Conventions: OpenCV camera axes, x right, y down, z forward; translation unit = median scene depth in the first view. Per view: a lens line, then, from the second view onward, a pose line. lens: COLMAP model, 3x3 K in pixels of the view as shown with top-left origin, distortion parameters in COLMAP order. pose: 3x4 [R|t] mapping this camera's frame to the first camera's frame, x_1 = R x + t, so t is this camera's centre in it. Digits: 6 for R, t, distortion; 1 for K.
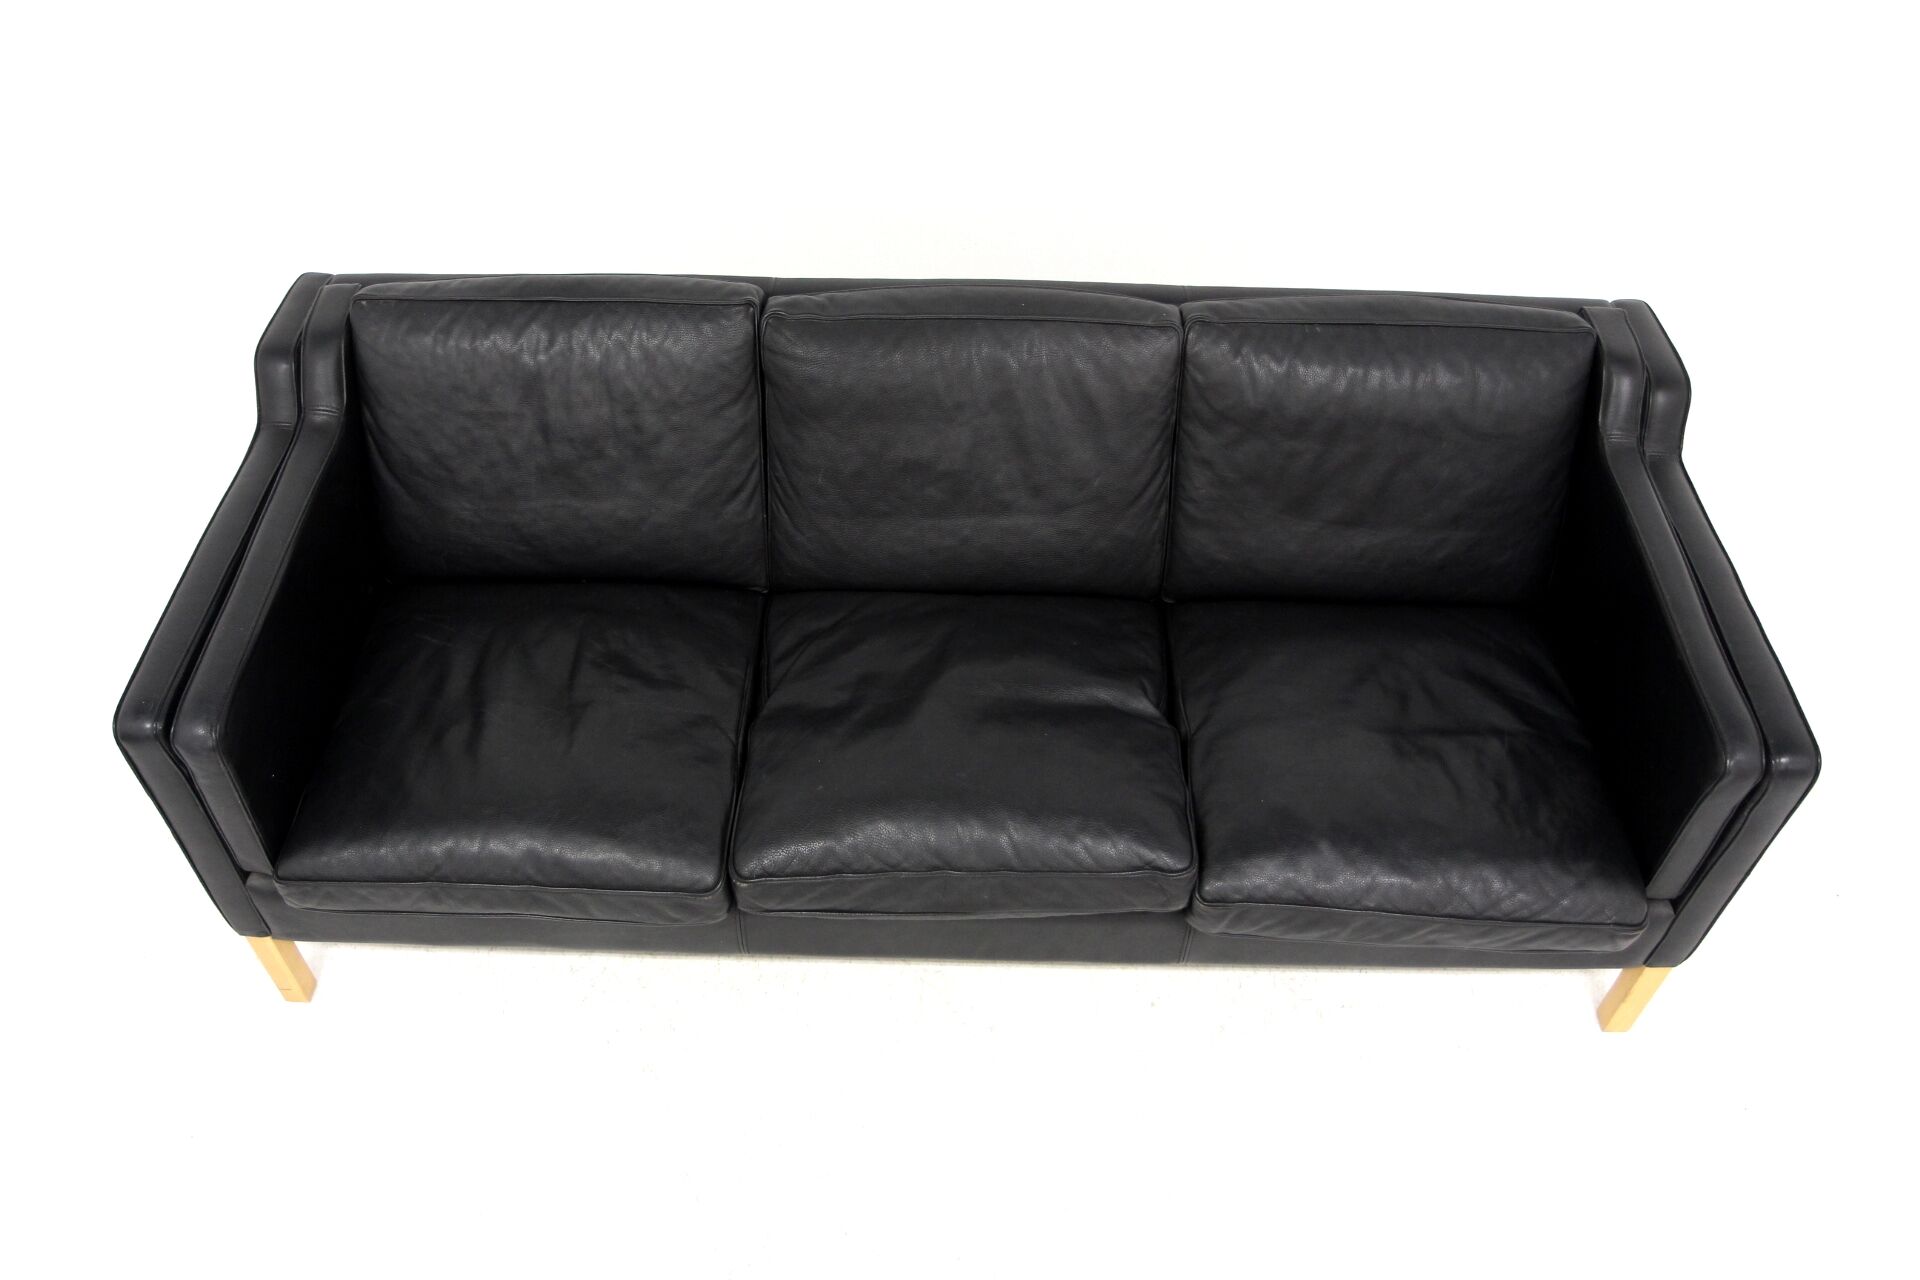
lens RADIAL K [[1514.2, 0, 950.1], [0, 1514.2, 642.8], [0, 0, 1]] dist [-0.019228, -0.007630]
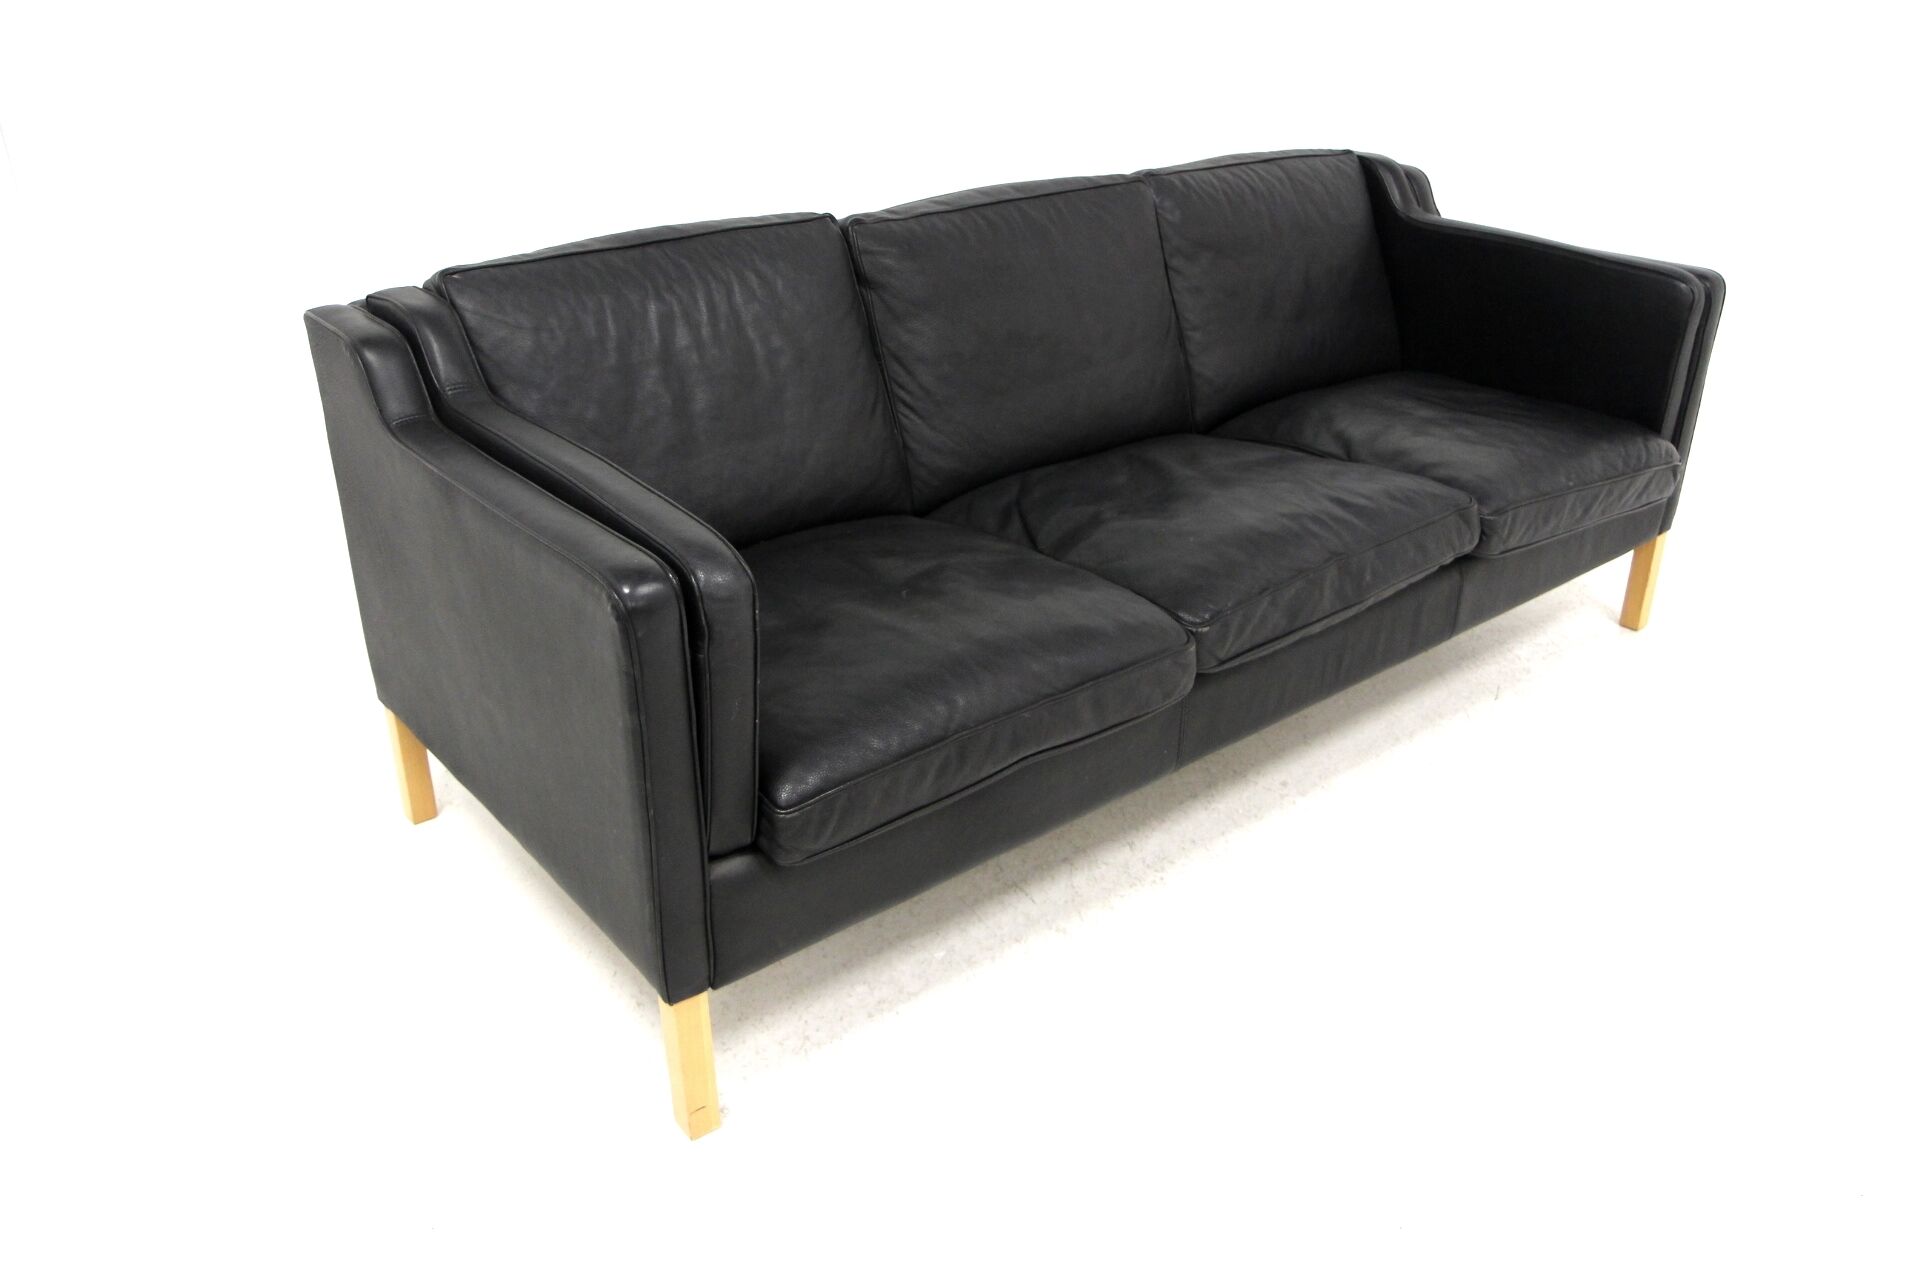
lens RADIAL K [[1514.2, 0, 956.0], [0, 1514.2, 637.5], [0, 0, 1]] dist [-0.019228, -0.007630]
pose [[0.756299, -0.295017, 0.583932, -0.716149], [0.482851, 0.853956, -0.193941, 0.240563], [-0.441437, 0.428630, 0.788296, 0.291256]]
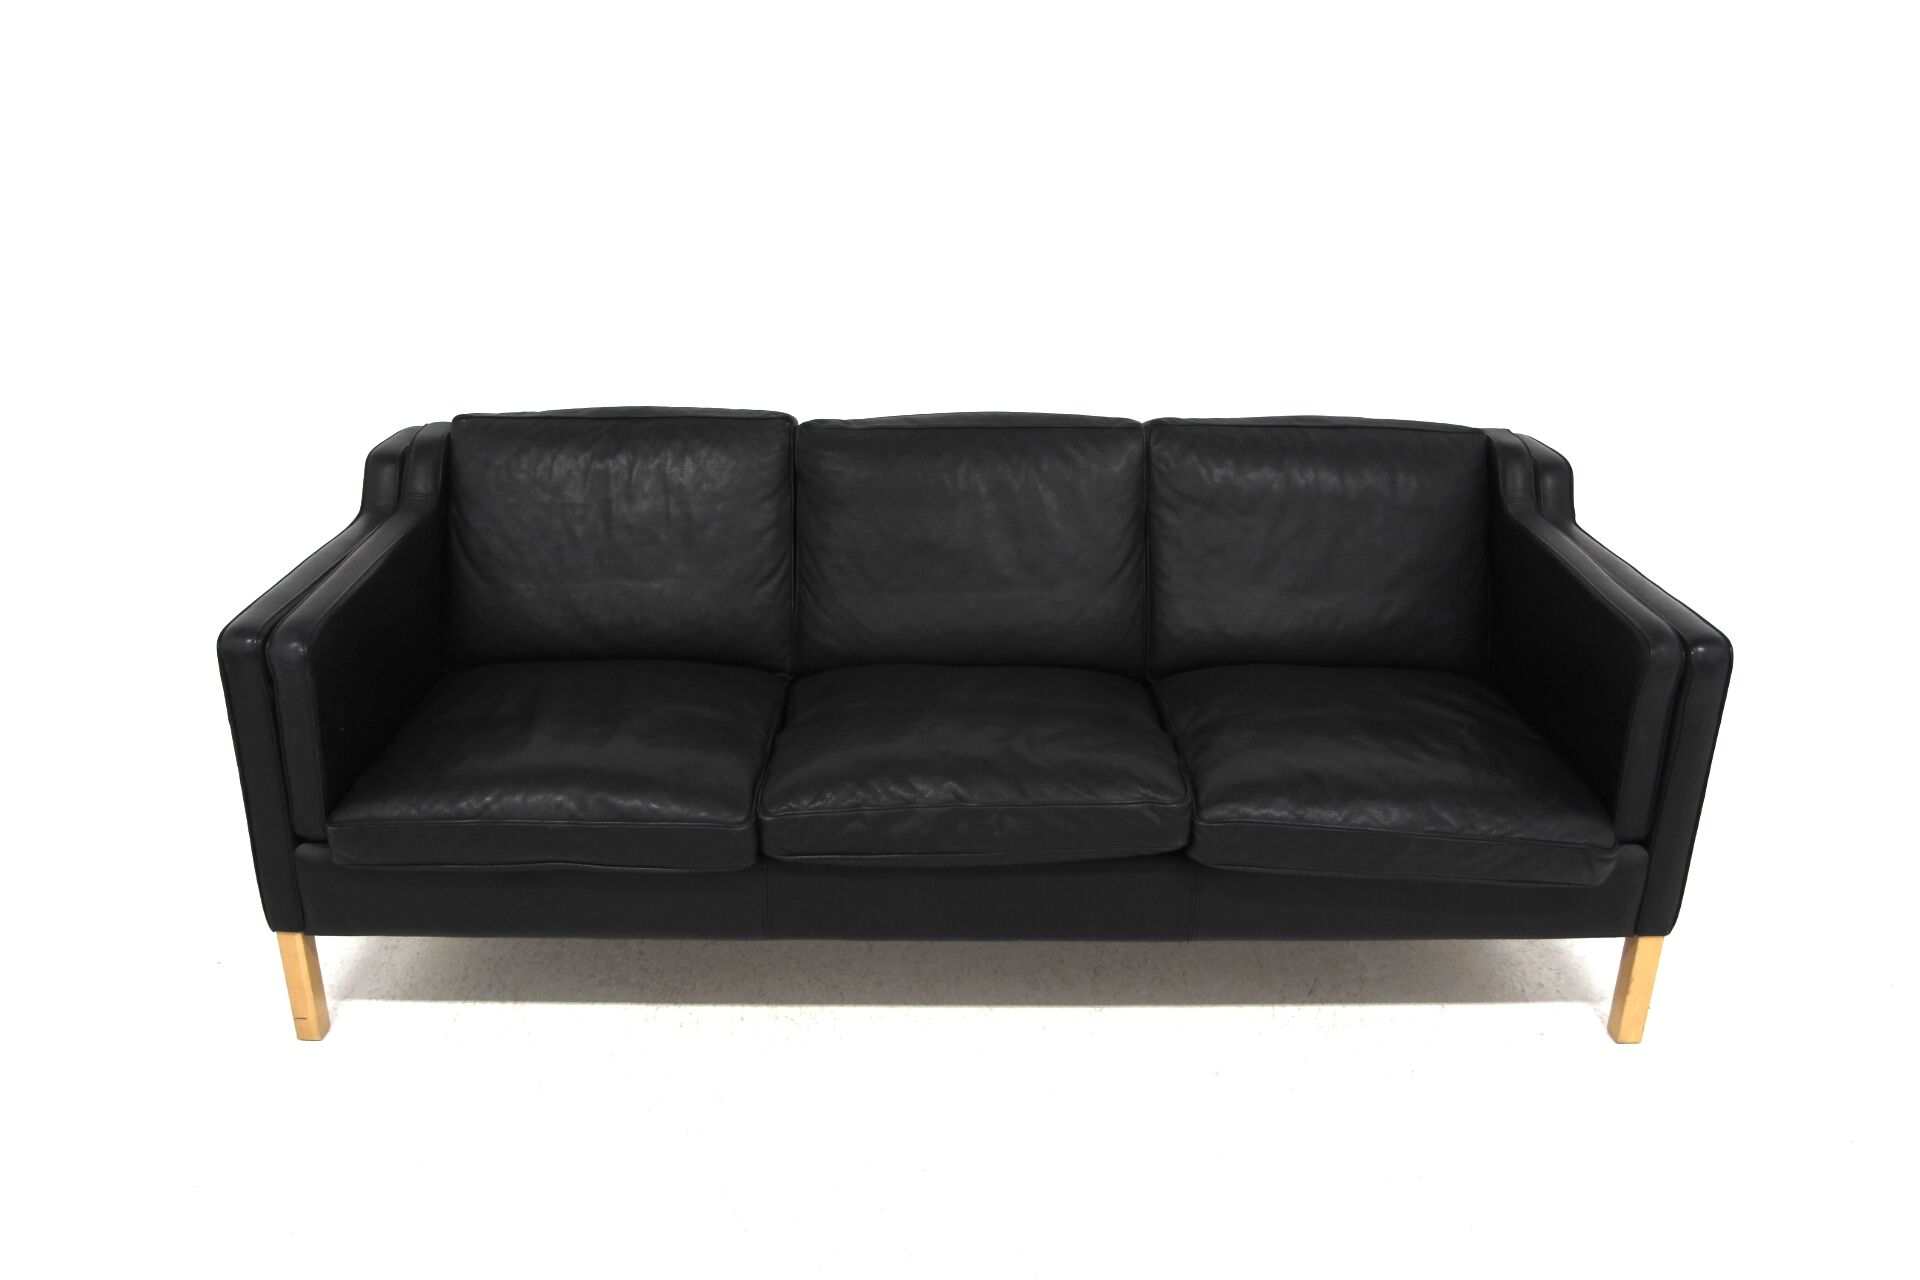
lens RADIAL K [[1514.2, 0, 966.5], [0, 1514.2, 644.4], [0, 0, 1]] dist [-0.019228, -0.007630]
pose [[0.999557, -0.014059, 0.026226, -0.022992], [0.024055, 0.900582, -0.434021, 0.456984], [-0.017517, 0.434460, 0.900521, -0.012649]]
